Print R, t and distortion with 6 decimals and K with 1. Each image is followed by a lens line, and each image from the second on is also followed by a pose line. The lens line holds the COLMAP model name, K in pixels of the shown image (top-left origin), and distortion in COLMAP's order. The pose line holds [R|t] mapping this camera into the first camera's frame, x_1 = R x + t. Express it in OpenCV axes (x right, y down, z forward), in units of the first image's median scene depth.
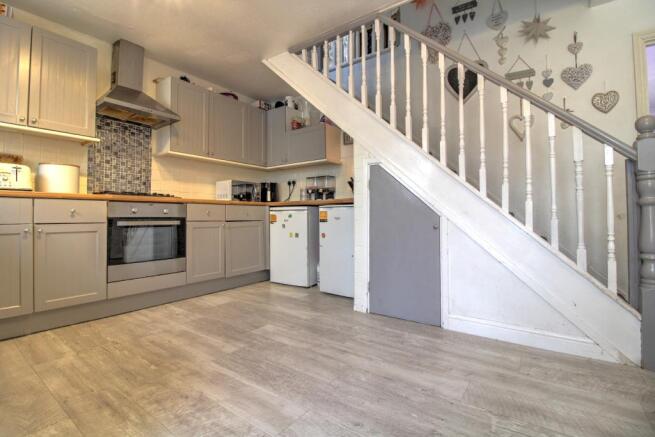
lens RADIAL K [[302.8, 0, 329.1], [0, 302.8, 210.0], [0, 0, 1]] dist [0.002160, -0.014186]
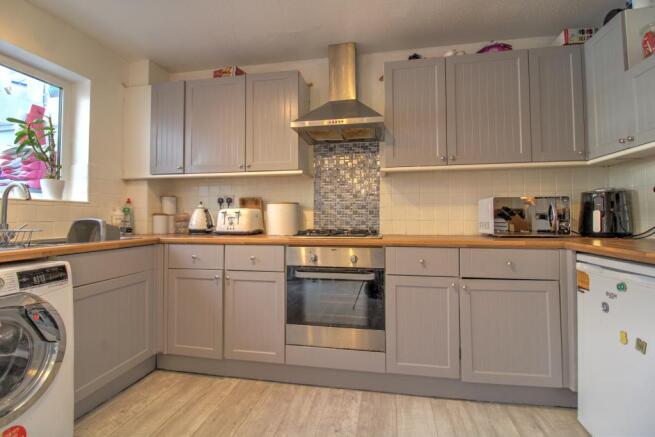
lens RADIAL K [[302.8, 0, 329.1], [0, 302.8, 210.0], [0, 0, 1]] dist [0.002160, -0.014186]
pose [[0.425870, -0.021159, -0.904537, 0.073369], [0.020595, 0.999694, -0.013688, -0.104108], [0.904550, -0.012799, 0.426176, 0.681320]]
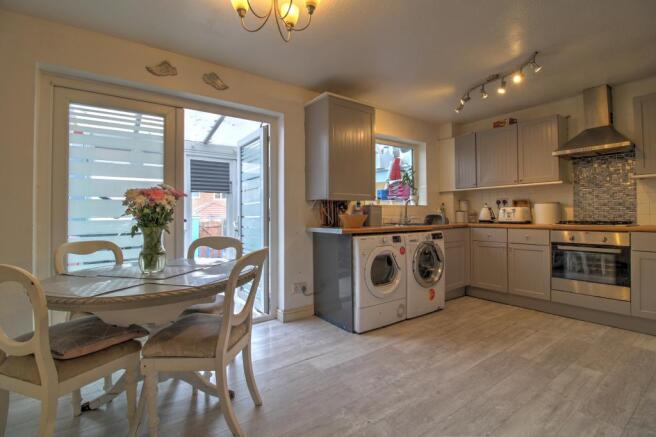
lens RADIAL K [[303.3, 0, 329.6], [0, 303.3, 210.0], [0, 0, 1]] dist [0.002160, -0.014186]
pose [[-0.314226, -0.008040, -0.949314, 0.807280], [0.029595, 0.999395, -0.018260, -0.112543], [0.948887, -0.033833, -0.313798, 0.436365]]
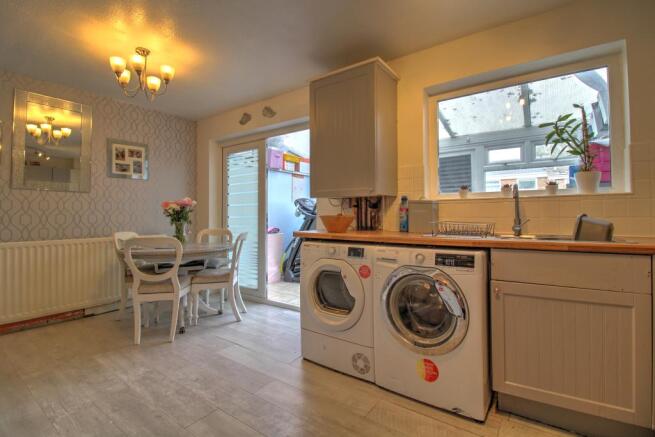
lens RADIAL K [[302.8, 0, 329.1], [0, 302.8, 210.0], [0, 0, 1]] dist [0.002160, -0.014186]
pose [[-0.999898, 0.009801, -0.010419, -0.316765], [0.010183, 0.999256, -0.037204, -0.095005], [0.010047, -0.037306, -0.999253, 1.096825]]
